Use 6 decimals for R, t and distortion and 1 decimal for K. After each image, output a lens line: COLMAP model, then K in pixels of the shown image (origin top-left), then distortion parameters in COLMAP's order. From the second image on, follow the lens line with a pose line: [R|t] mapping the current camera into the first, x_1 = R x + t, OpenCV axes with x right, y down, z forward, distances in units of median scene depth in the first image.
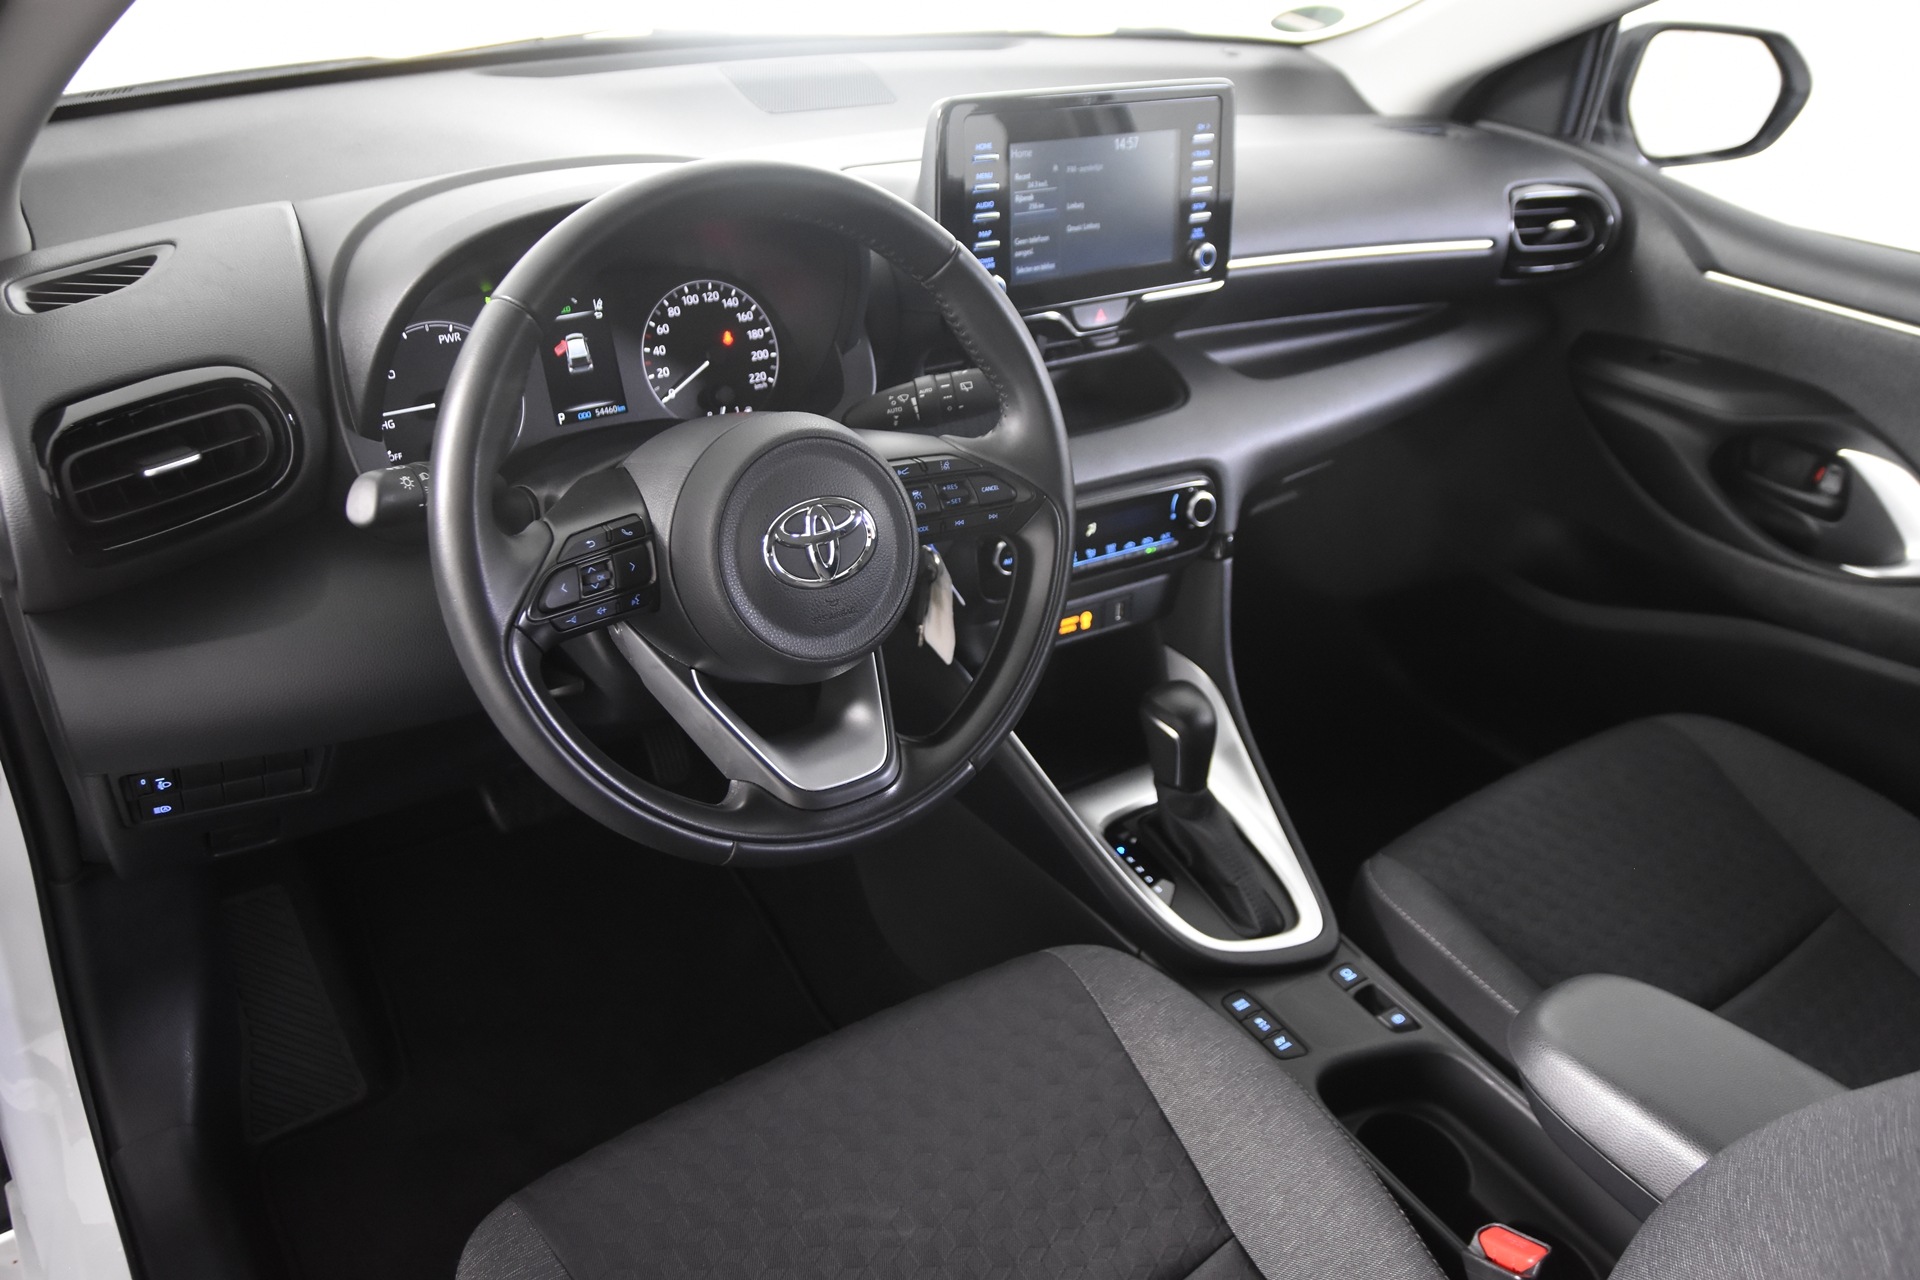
lens RADIAL K [[1487.2, 0, 958.7], [0, 1487.2, 651.9], [0, 0, 1]] dist [-0.097944, 0.021698]
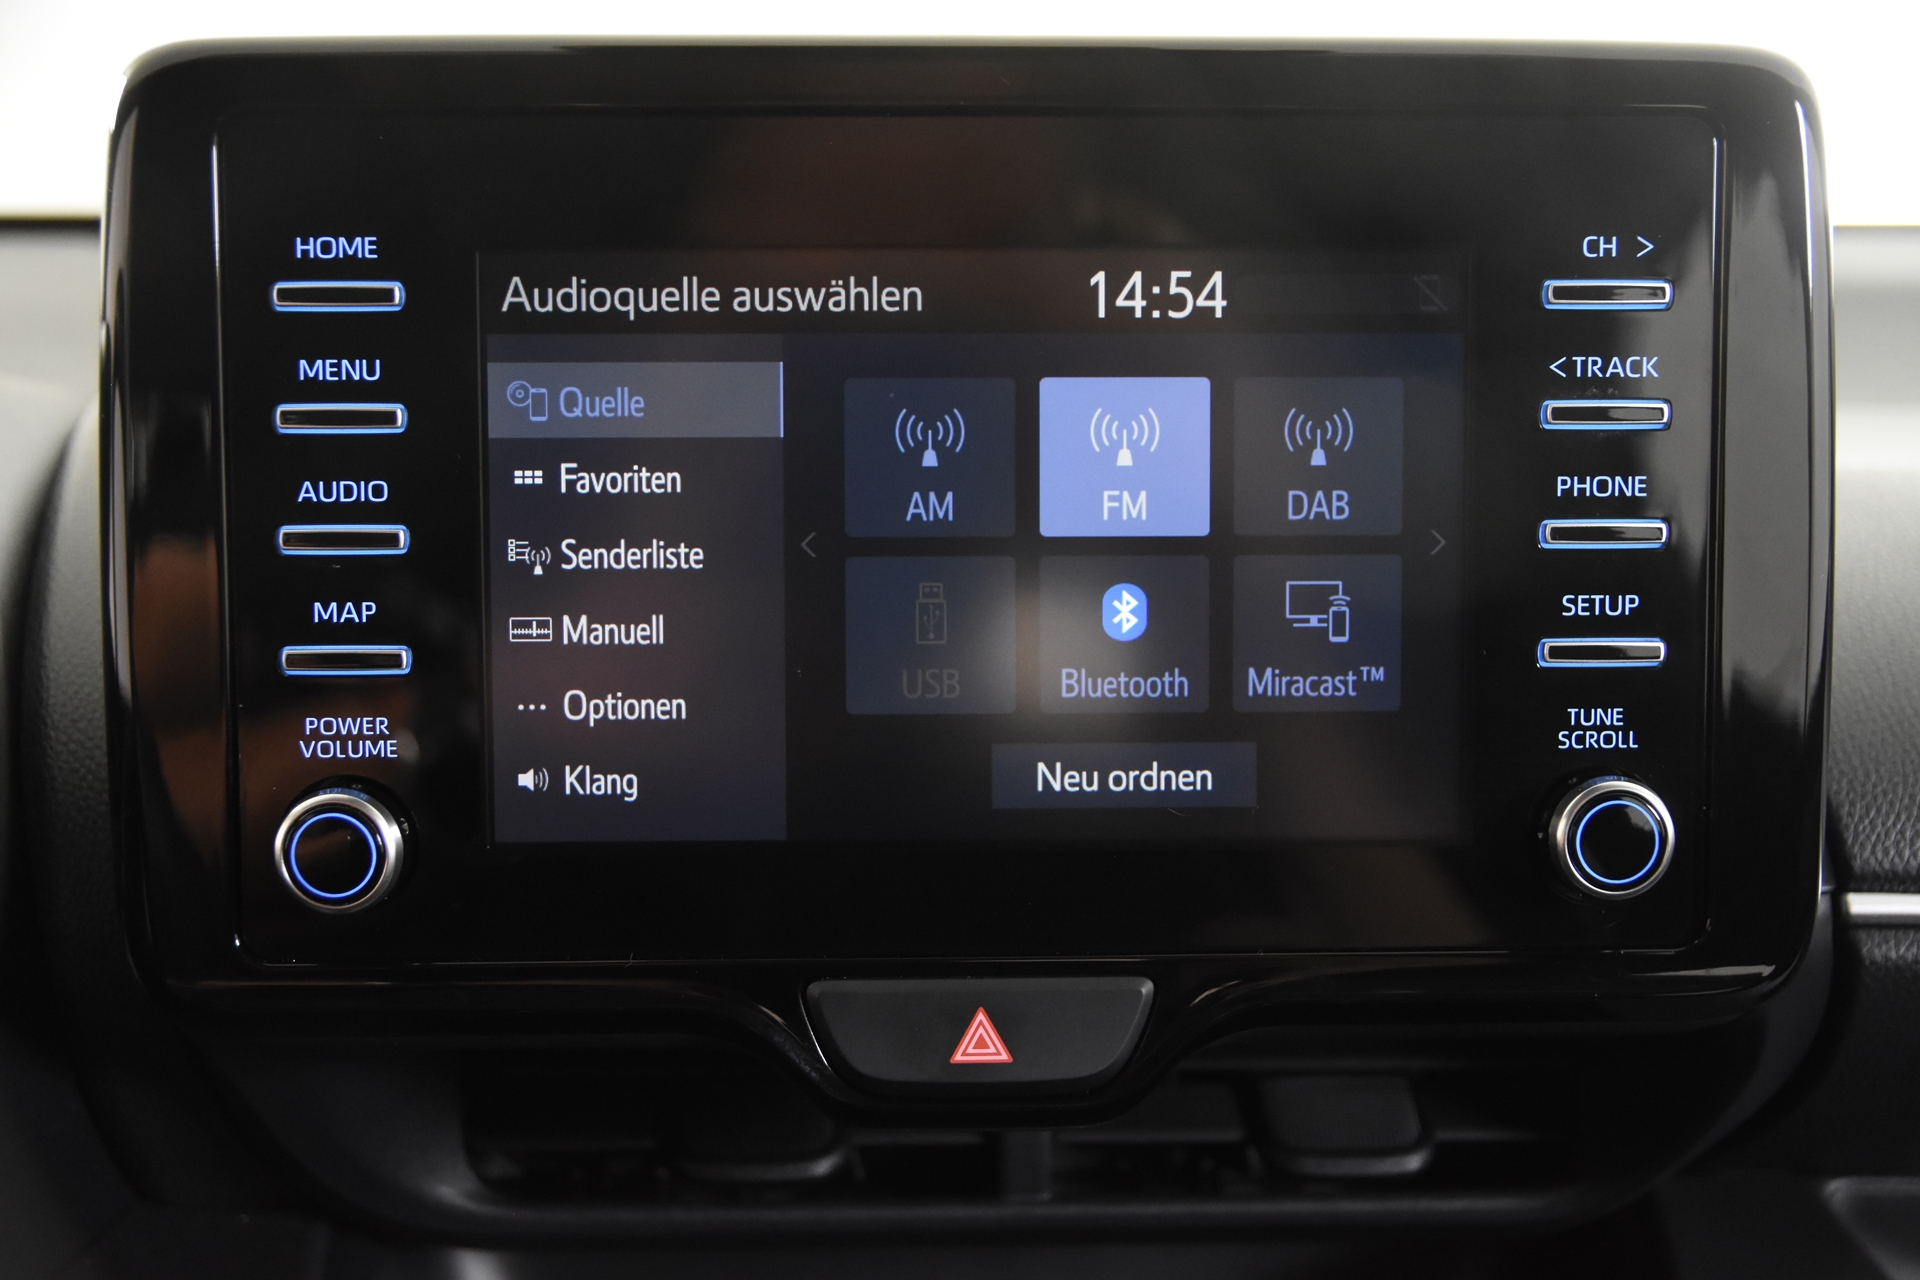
lens RADIAL K [[2433.1, 0, 967.1], [0, 2433.1, 647.8], [0, 0, 1]] dist [-0.026107, 0.000000]
pose [[0.828056, 0.056604, -0.557781, 0.308505], [-0.244539, 0.931729, -0.268480, -0.193590], [0.504503, 0.358716, 0.785366, 0.730437]]
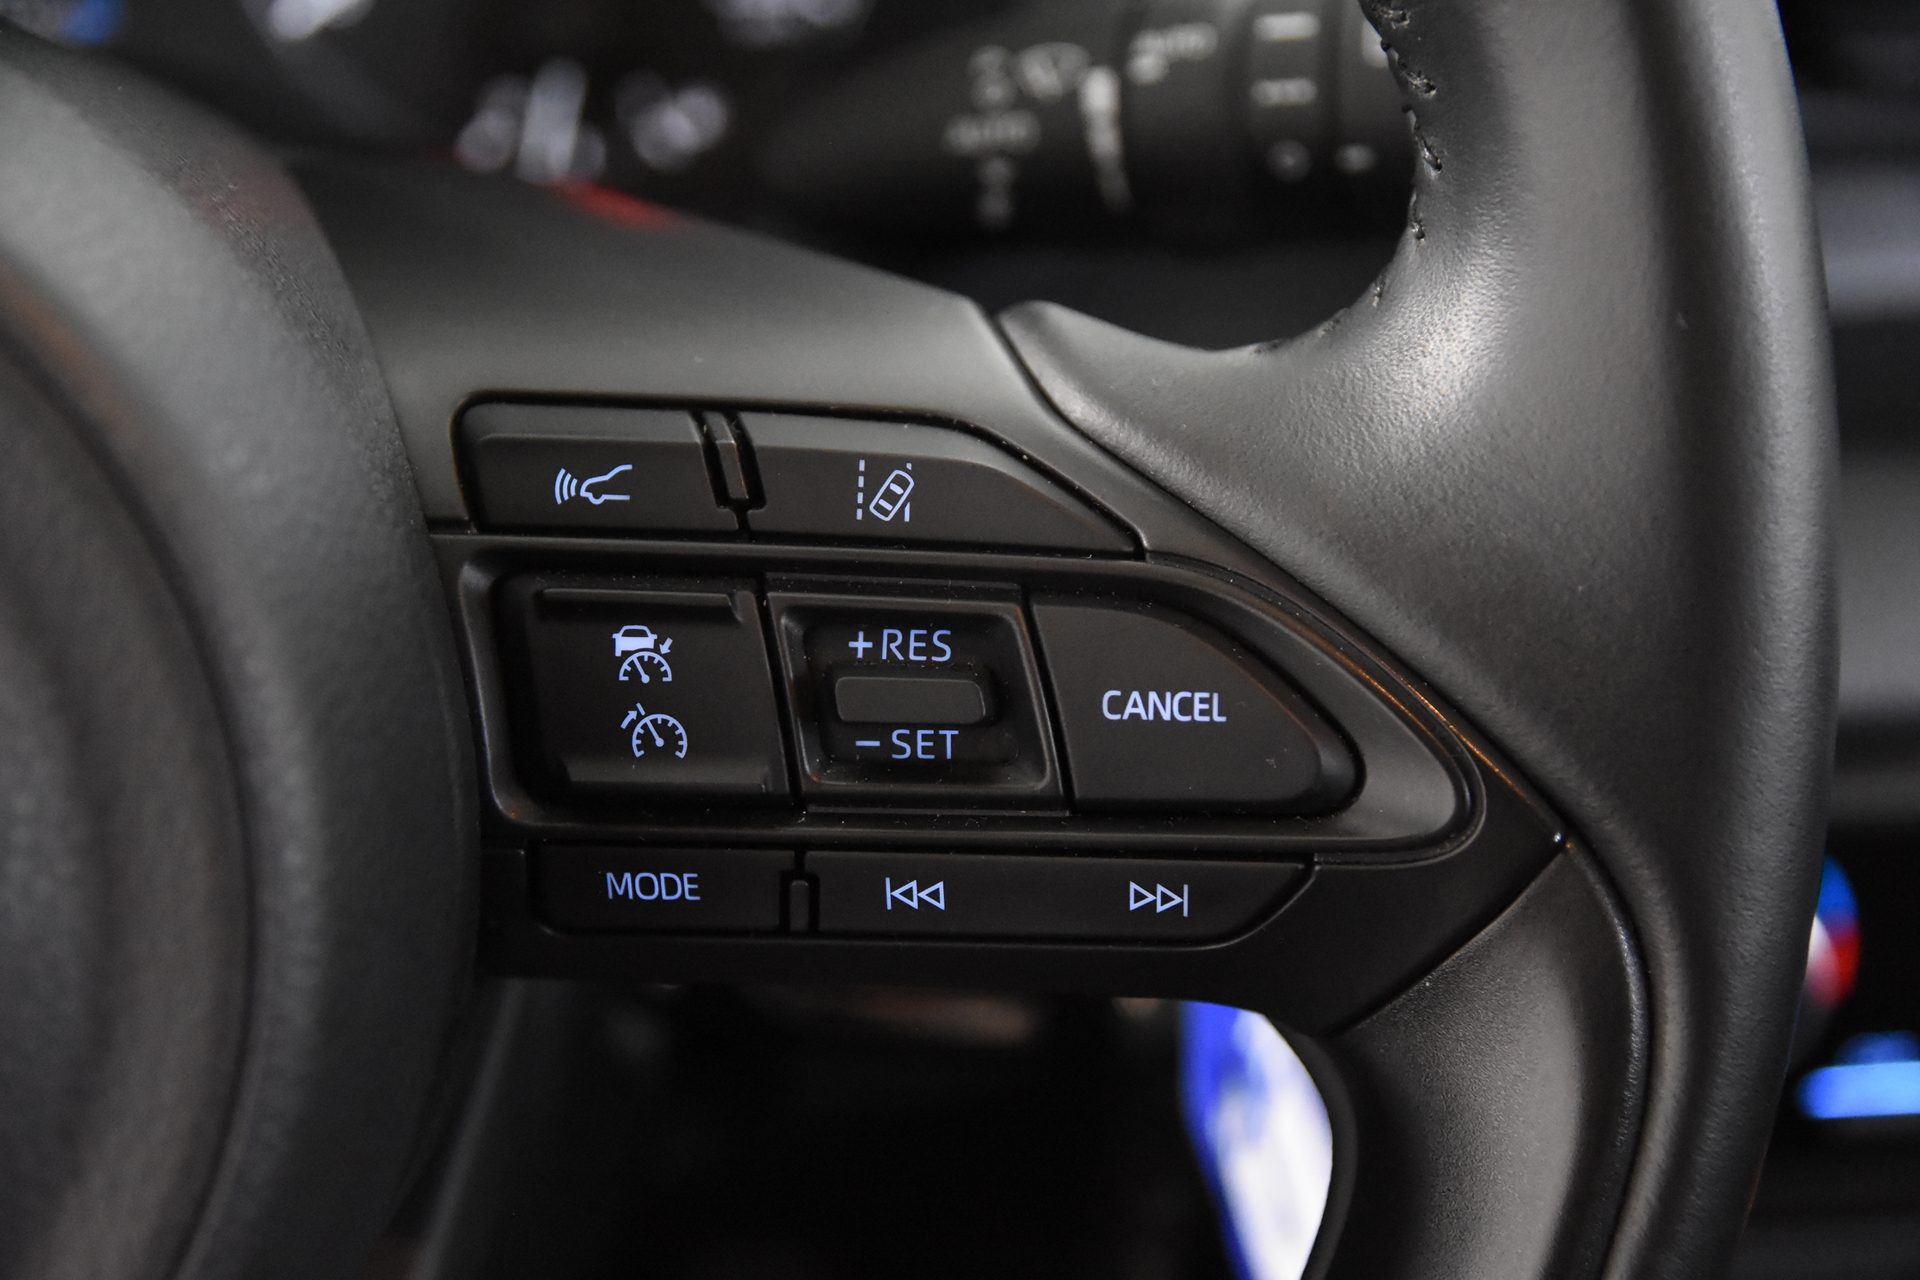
lens RADIAL K [[3377.9, 0, 944.9], [0, 3377.9, 636.0], [0, 0, 1]] dist [0.202179, 0.000000]
pose [[0.903431, 0.188318, -0.385160, 0.105672], [-0.206991, 0.978316, -0.007185, -0.091663], [0.375455, 0.086216, 0.922822, 0.576248]]
